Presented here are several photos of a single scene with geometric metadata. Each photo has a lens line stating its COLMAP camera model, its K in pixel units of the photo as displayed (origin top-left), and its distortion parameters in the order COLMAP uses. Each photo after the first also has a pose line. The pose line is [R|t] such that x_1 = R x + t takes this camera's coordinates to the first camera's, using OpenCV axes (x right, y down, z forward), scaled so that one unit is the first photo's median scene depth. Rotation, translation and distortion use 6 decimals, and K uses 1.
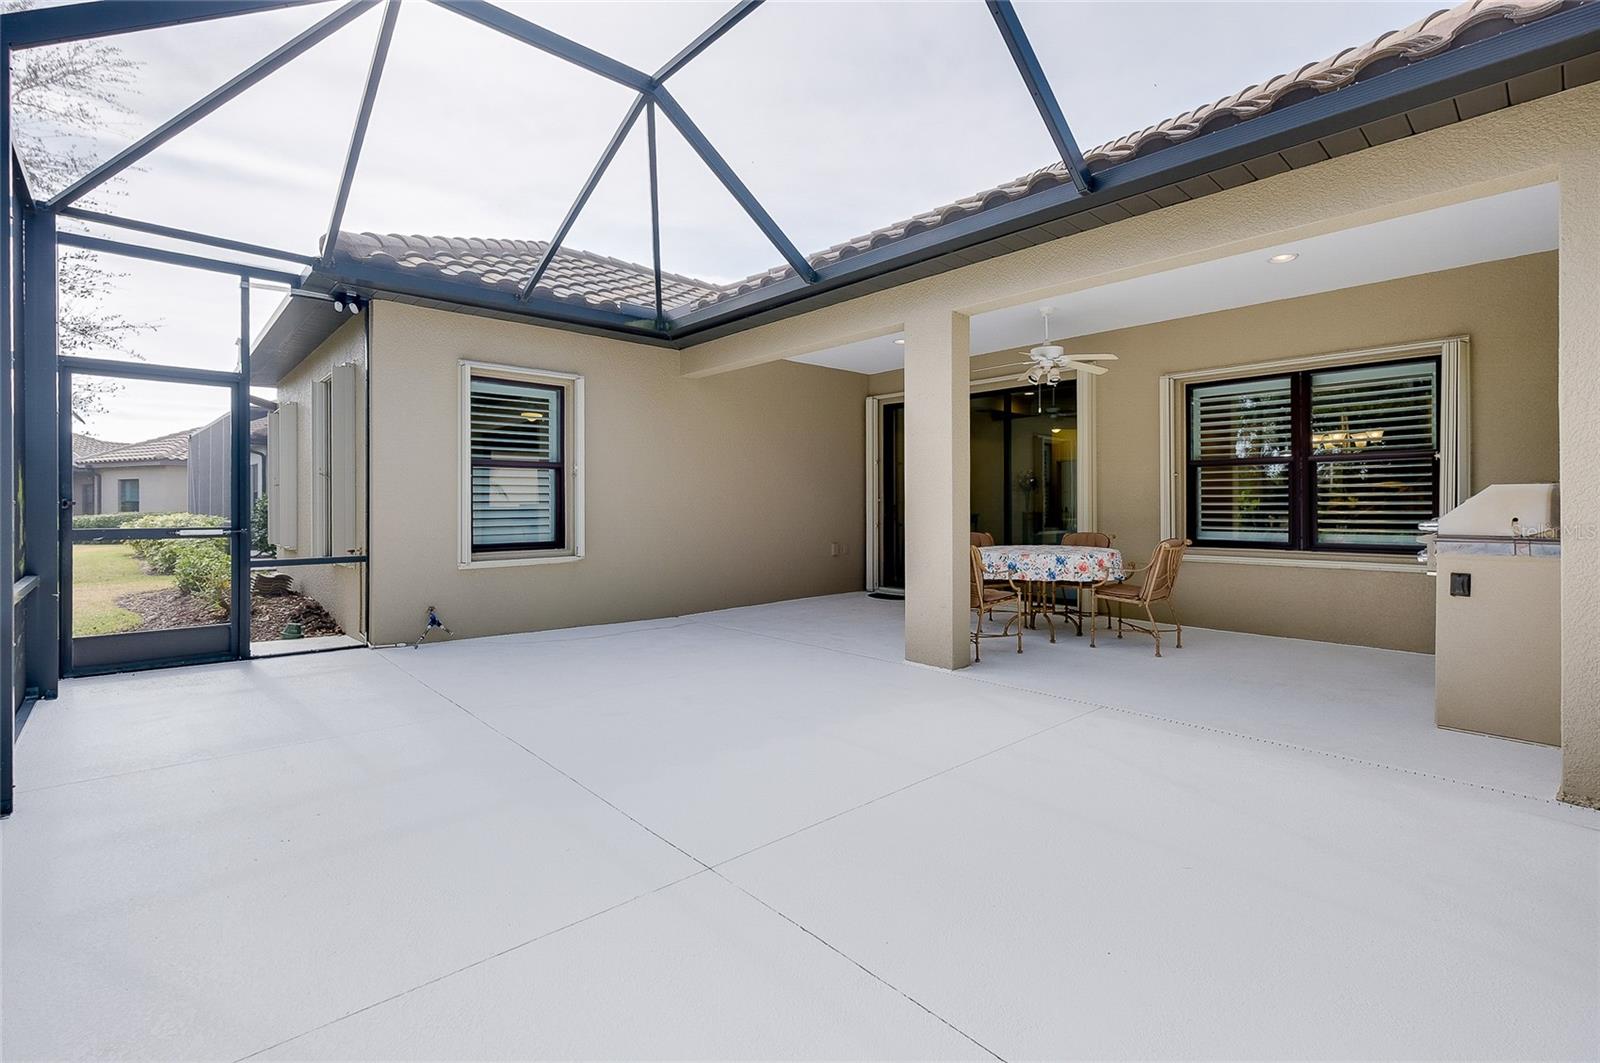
lens RADIAL K [[726.6, 0, 787.5], [0, 726.6, 504.2], [0, 0, 1]] dist [-0.001230, -0.000155]
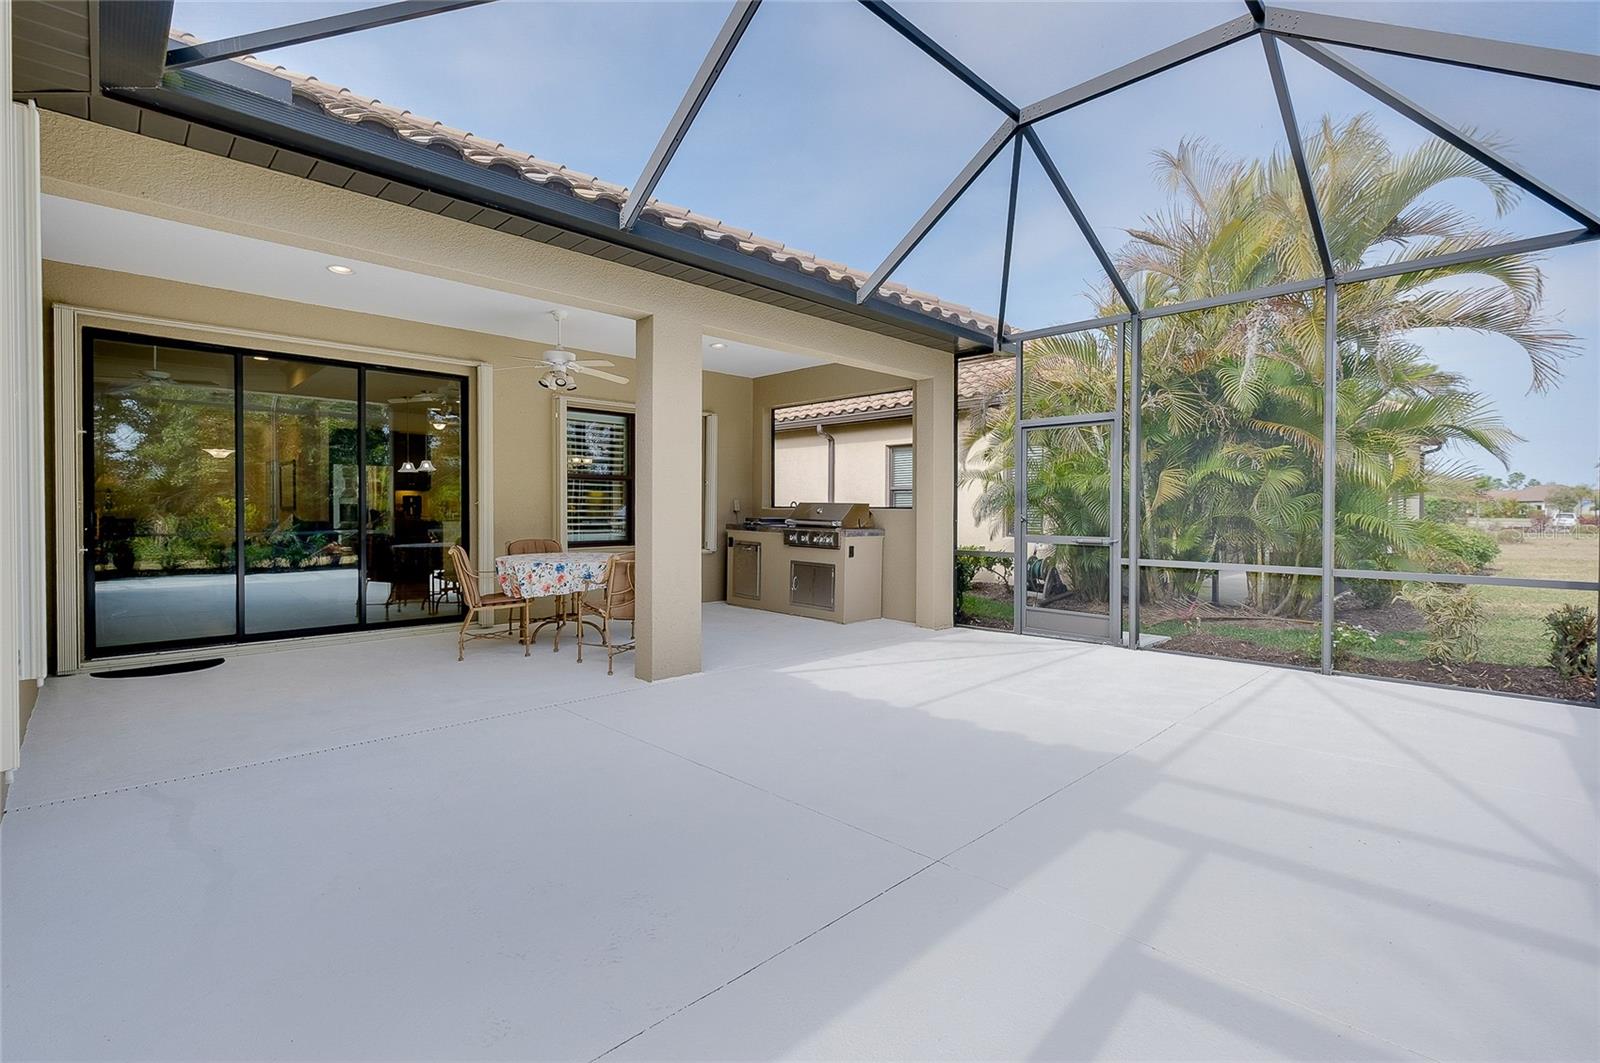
lens RADIAL K [[726.6, 0, 787.5], [0, 726.6, 504.2], [0, 0, 1]] dist [-0.001230, -0.000155]
pose [[-0.034171, 0.015478, 0.999296, -0.661714], [-0.006671, 0.999854, -0.015715, 0.005836], [-0.999394, -0.007203, -0.034063, 0.735567]]
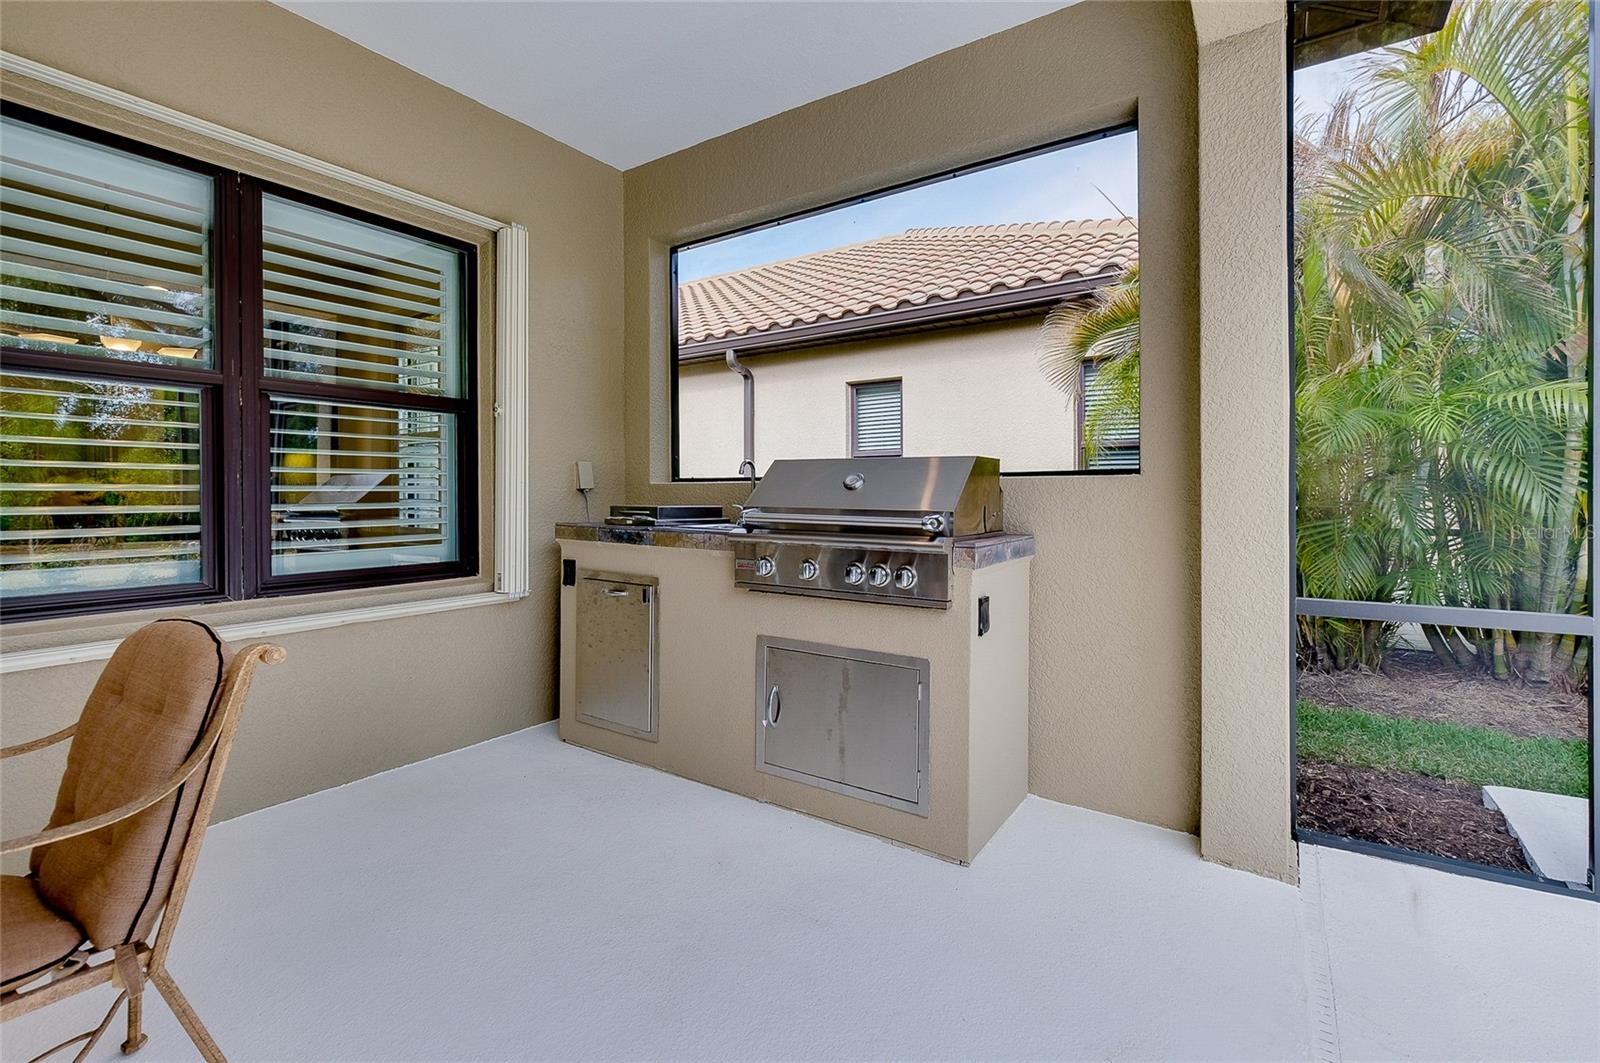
lens RADIAL K [[726.6, 0, 787.5], [0, 726.6, 504.2], [0, 0, 1]] dist [-0.001230, -0.000155]
pose [[-0.228236, 0.001529, 0.973605, 0.216743], [0.002634, 0.999996, -0.000952, 0.009856], [-0.973602, 0.002348, -0.228239, 0.763958]]
